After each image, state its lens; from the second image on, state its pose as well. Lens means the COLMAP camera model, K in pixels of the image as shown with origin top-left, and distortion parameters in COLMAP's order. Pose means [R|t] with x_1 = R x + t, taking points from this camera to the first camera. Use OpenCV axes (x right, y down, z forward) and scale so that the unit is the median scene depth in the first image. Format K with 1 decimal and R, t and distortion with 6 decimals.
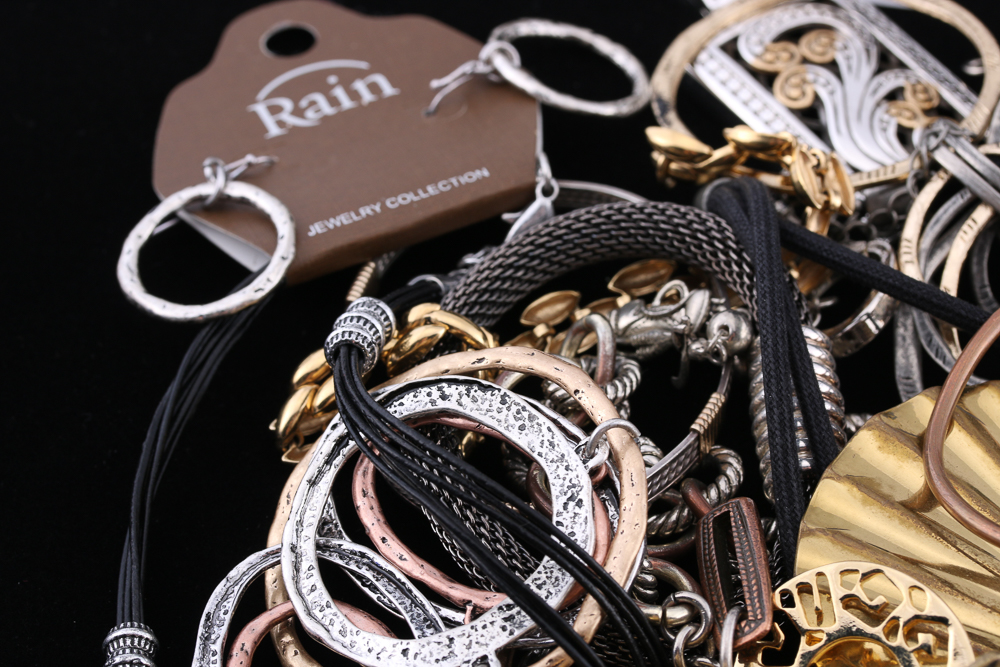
lens RADIAL K [[3204.6, 0, 500.0], [0, 3204.6, 333.5], [0, 0, 1]] dist [-0.073734, -0.206605]
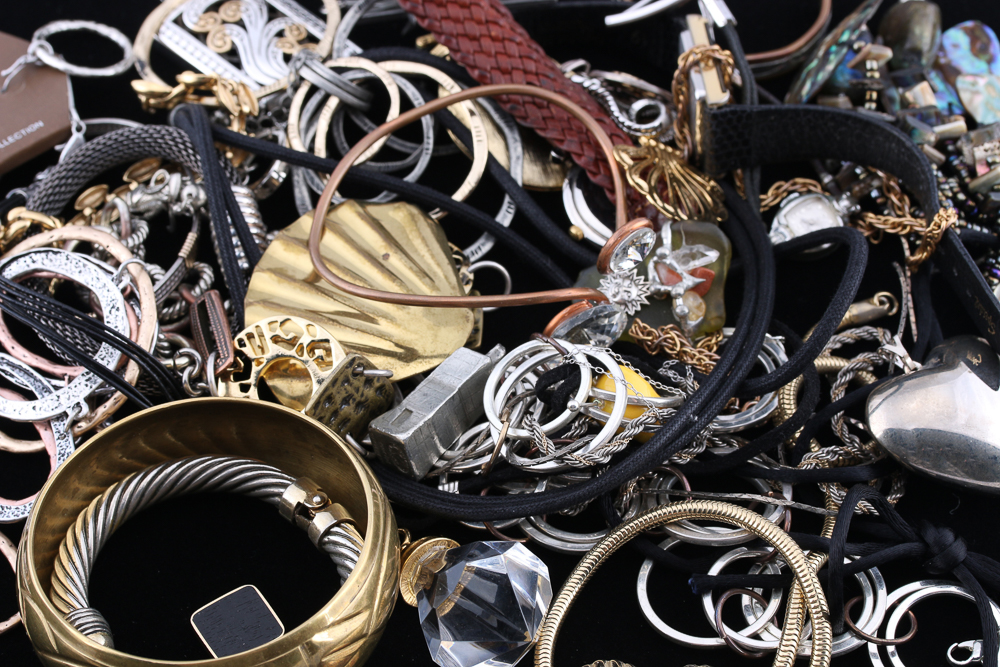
lens RADIAL K [[3204.6, 0, 500.0], [0, 3204.6, 333.5], [0, 0, 1]] dist [-0.073734, -0.206605]
pose [[0.982848, -0.164863, 0.082647, 0.082269], [0.158435, 0.984194, 0.079126, -0.039655], [-0.094385, -0.064675, 0.993433, -0.765626]]
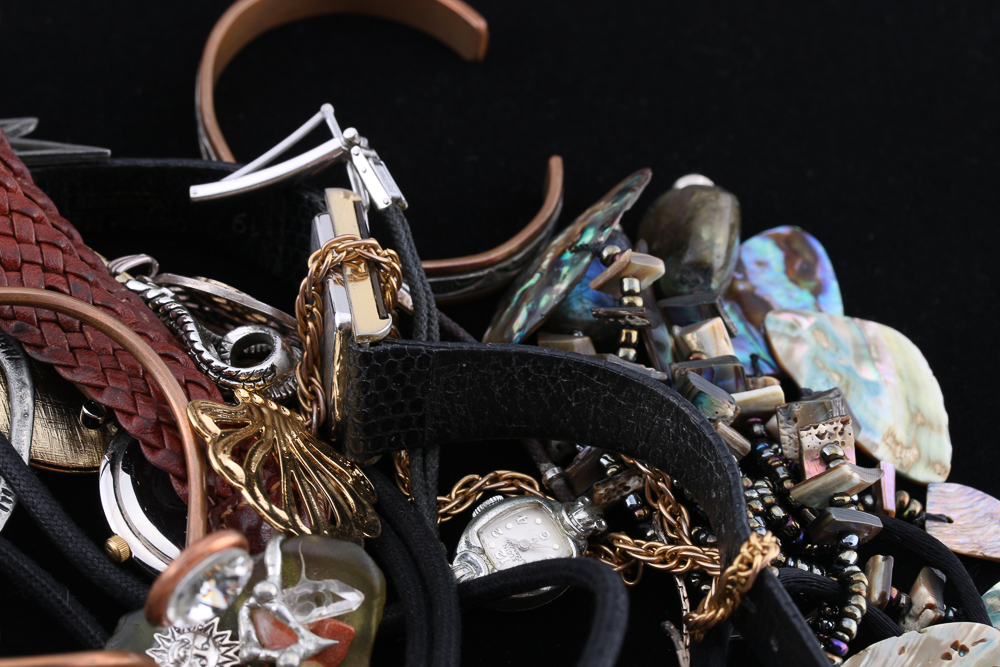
lens RADIAL K [[3204.6, 0, 500.0], [0, 3204.6, 333.5], [0, 0, 1]] dist [-0.073734, -0.206605]
pose [[0.972655, -0.112356, 0.203268, 0.200024], [0.112913, 0.993565, 0.008893, -0.010621], [-0.202959, 0.014301, 0.979083, -0.018144]]
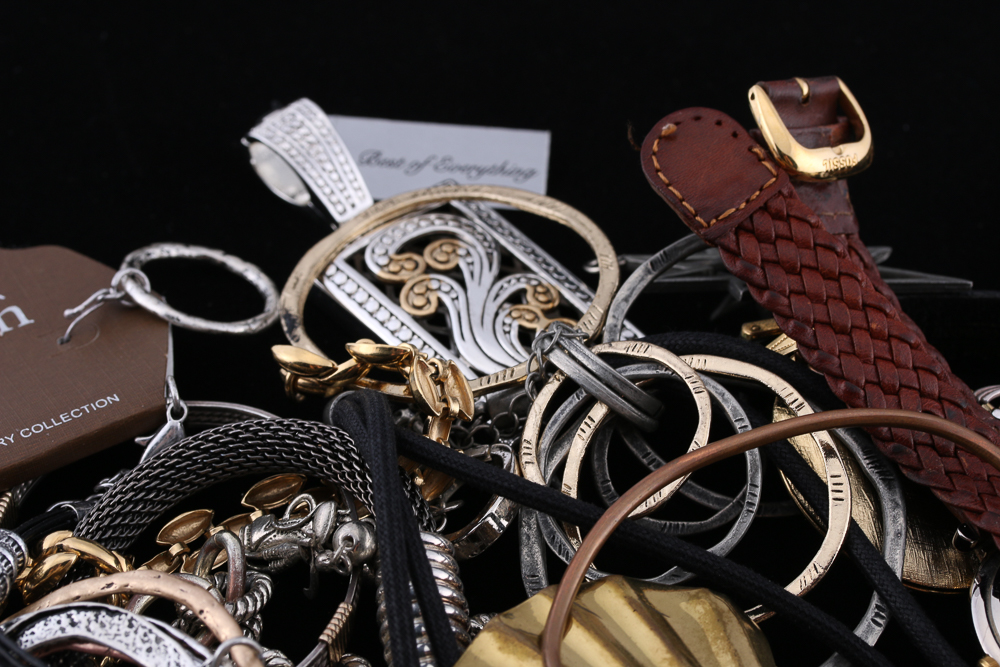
lens RADIAL K [[3204.6, 0, 500.0], [0, 3204.6, 333.5], [0, 0, 1]] dist [-0.073734, -0.206605]
pose [[0.996687, -0.054497, 0.060376, 0.062210], [0.057274, 0.997332, -0.045255, -0.018871], [-0.057749, 0.048563, 0.997149, -0.033624]]
